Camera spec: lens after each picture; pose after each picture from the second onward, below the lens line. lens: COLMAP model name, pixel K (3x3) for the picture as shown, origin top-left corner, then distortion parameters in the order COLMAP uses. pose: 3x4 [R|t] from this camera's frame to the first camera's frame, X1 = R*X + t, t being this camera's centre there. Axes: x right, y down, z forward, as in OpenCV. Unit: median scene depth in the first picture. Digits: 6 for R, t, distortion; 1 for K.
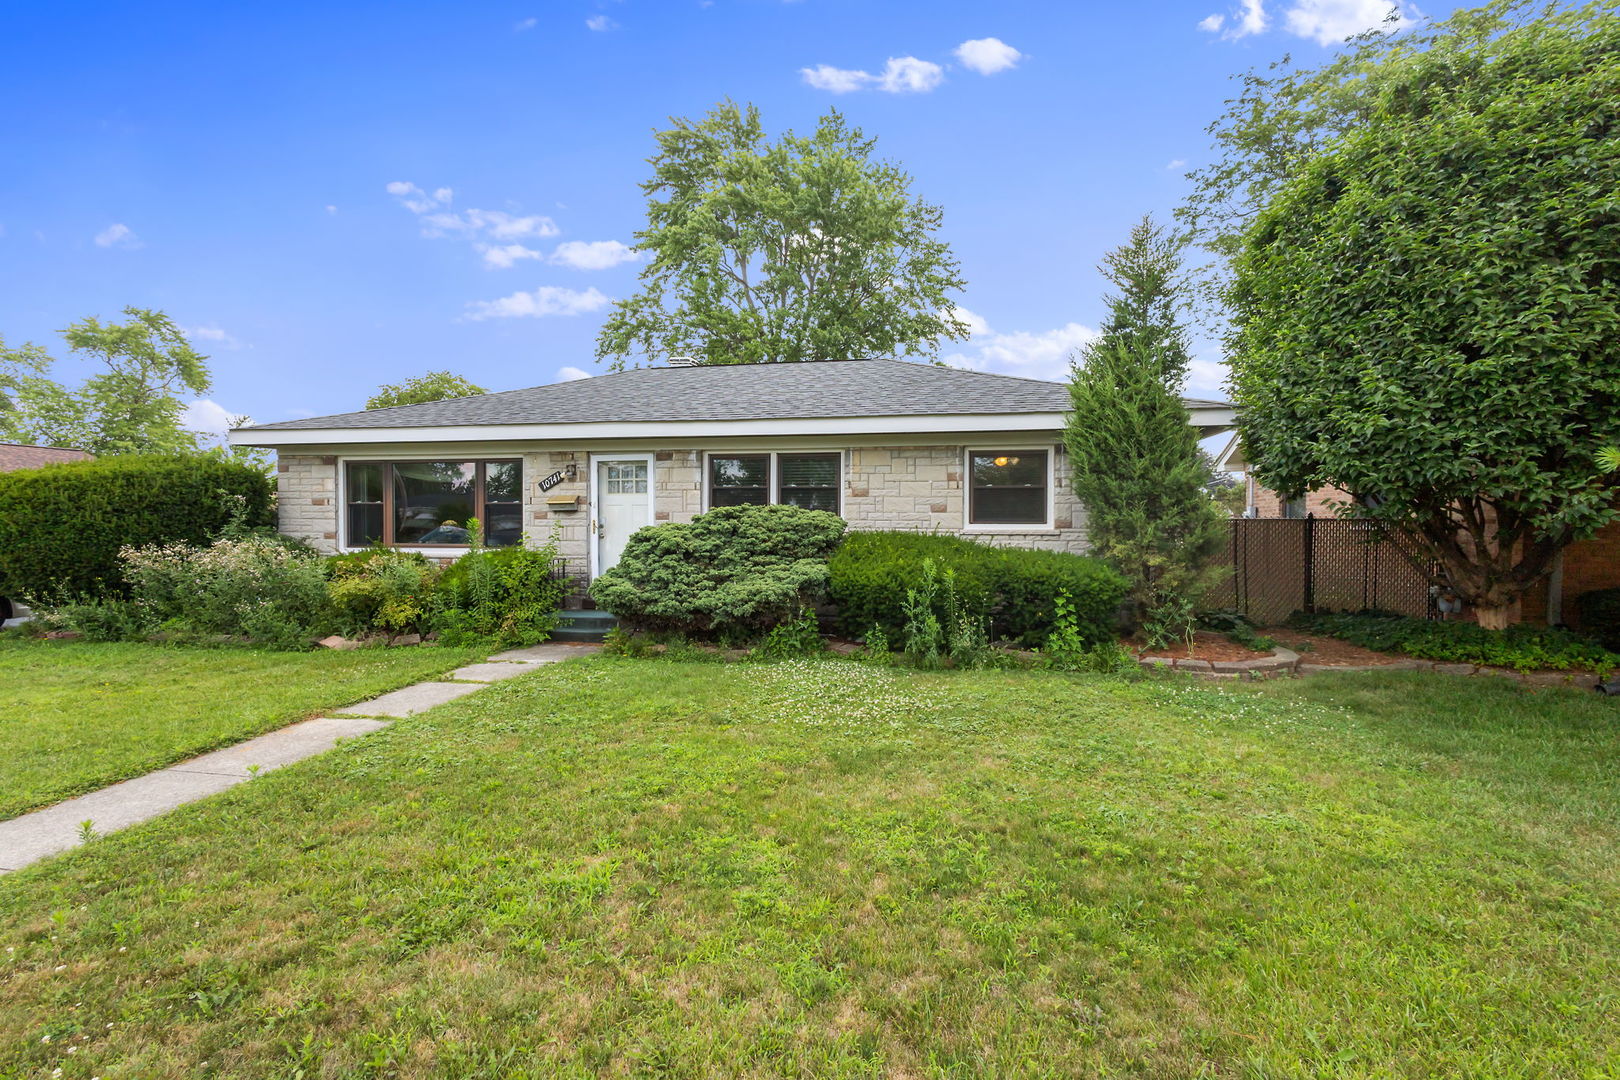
lens RADIAL K [[739.2, 0, 811.7], [0, 739.2, 544.6], [0, 0, 1]] dist [0.007419, -0.000860]
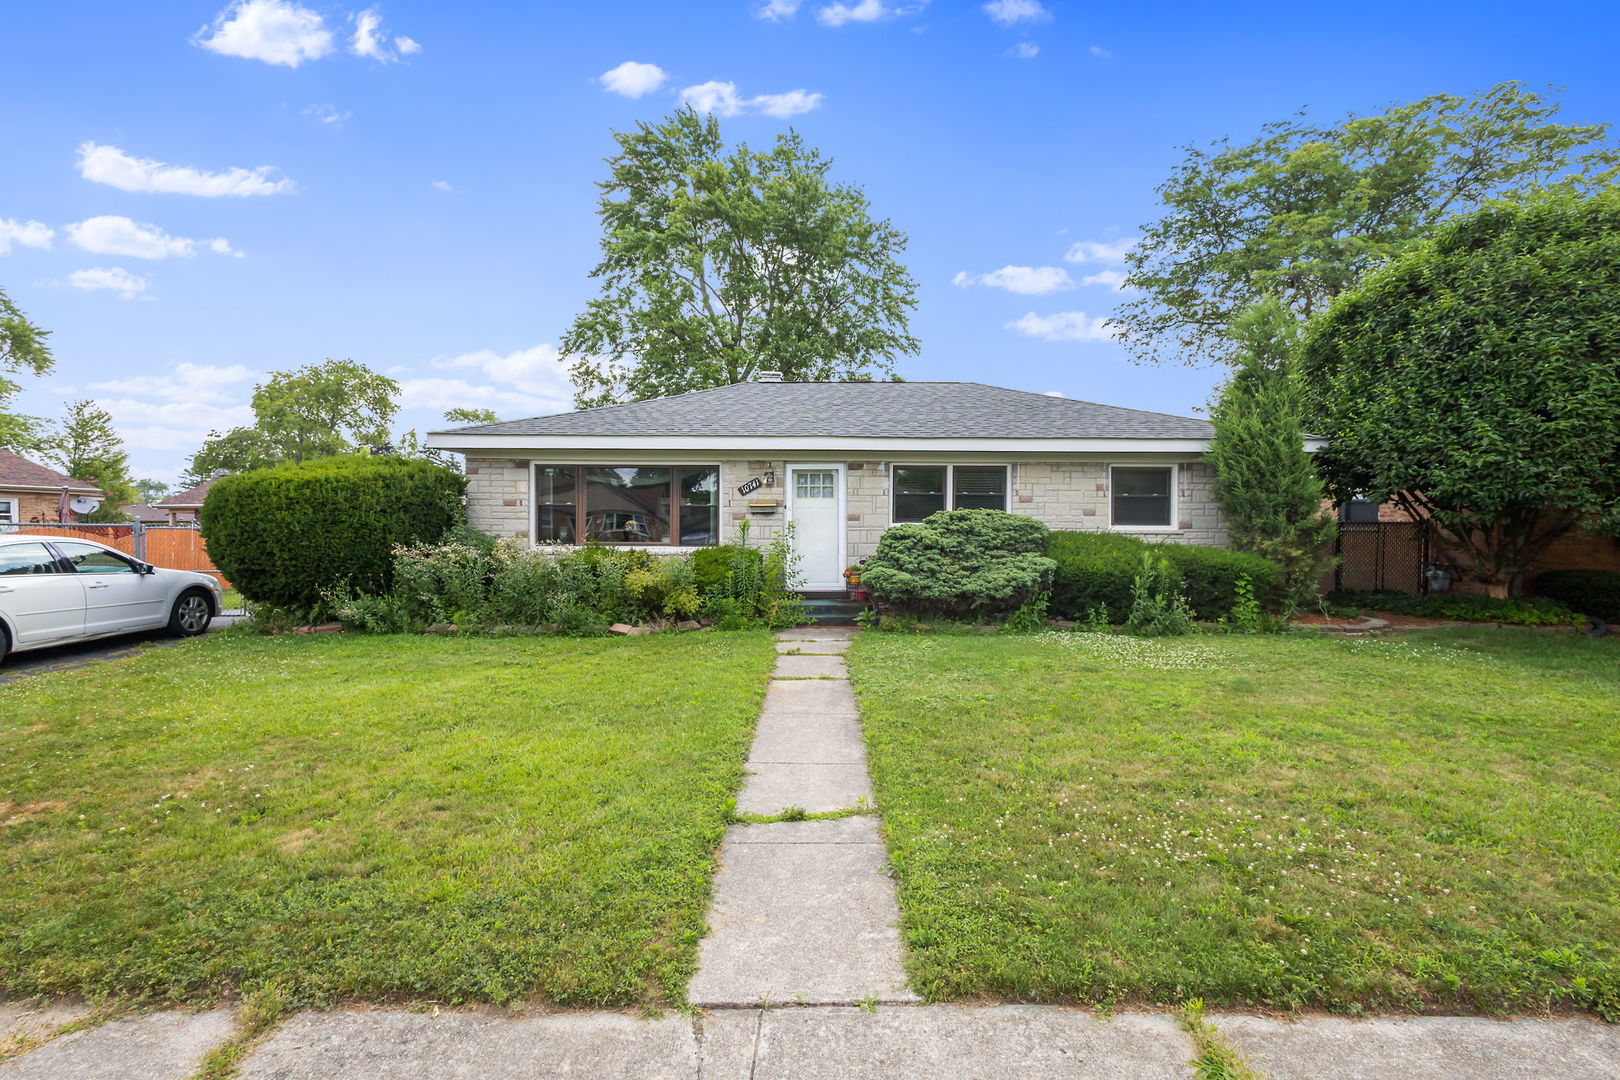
lens RADIAL K [[744.6, 0, 812.5], [0, 744.6, 546.0], [0, 0, 1]] dist [0.009627, -0.003426]
pose [[0.983603, -0.002341, 0.180332, -0.505484], [0.002288, 0.999997, 0.000500, 0.005197], [-0.180333, -0.000079, 0.983606, -0.146725]]
